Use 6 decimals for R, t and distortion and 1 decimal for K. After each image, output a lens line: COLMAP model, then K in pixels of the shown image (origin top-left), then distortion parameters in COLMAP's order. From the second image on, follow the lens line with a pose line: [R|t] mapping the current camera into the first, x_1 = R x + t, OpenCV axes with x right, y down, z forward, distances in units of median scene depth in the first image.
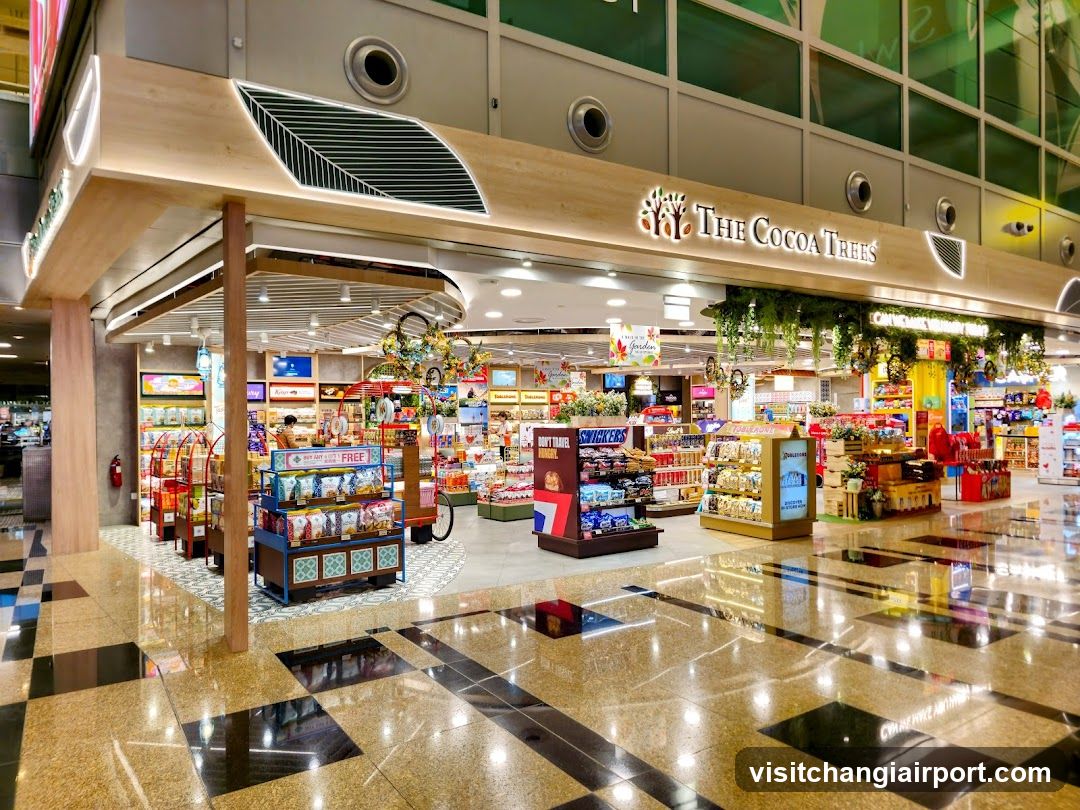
lens RADIAL K [[753.0, 0, 540.0], [0, 753.0, 405.0], [0, 0, 1]] dist [0.067770, -0.000112]
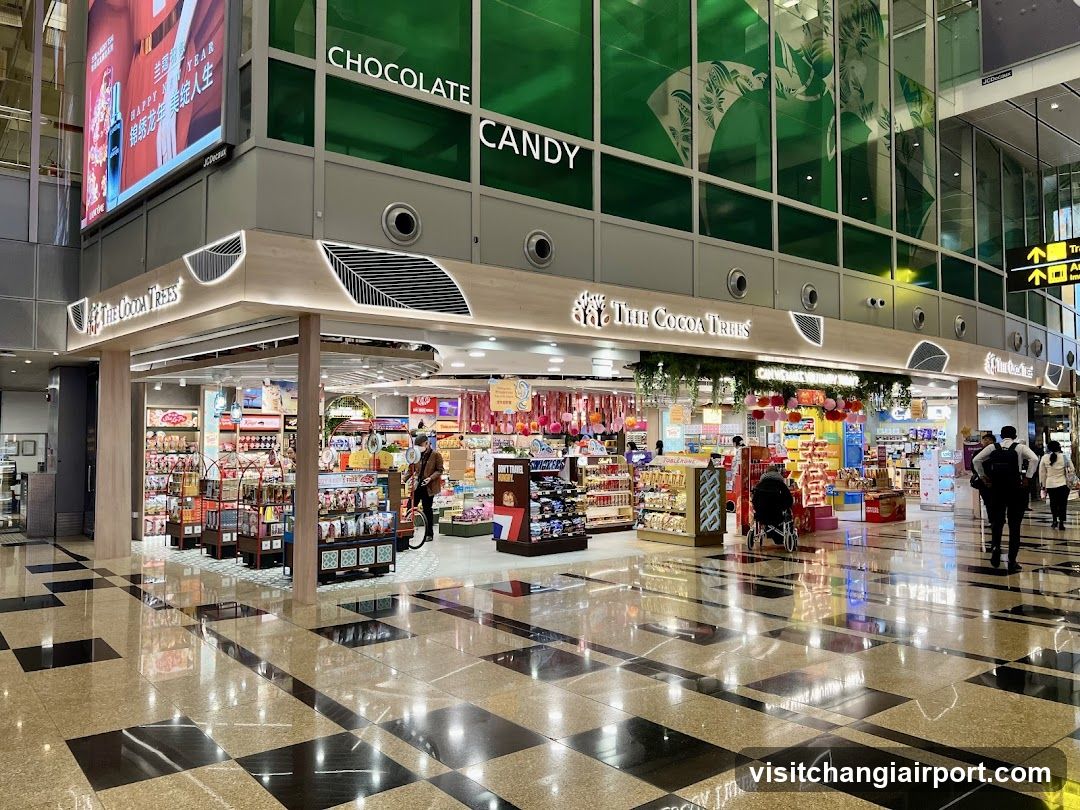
lens RADIAL K [[878.3, 0, 540.0], [0, 878.3, 405.0], [0, 0, 1]] dist [0.089969, -0.000269]
pose [[0.996339, 0.014608, 0.084232, -0.056182], [-0.012365, 0.999557, -0.027091, -0.022077], [-0.084590, 0.025950, 0.996078, -0.531839]]
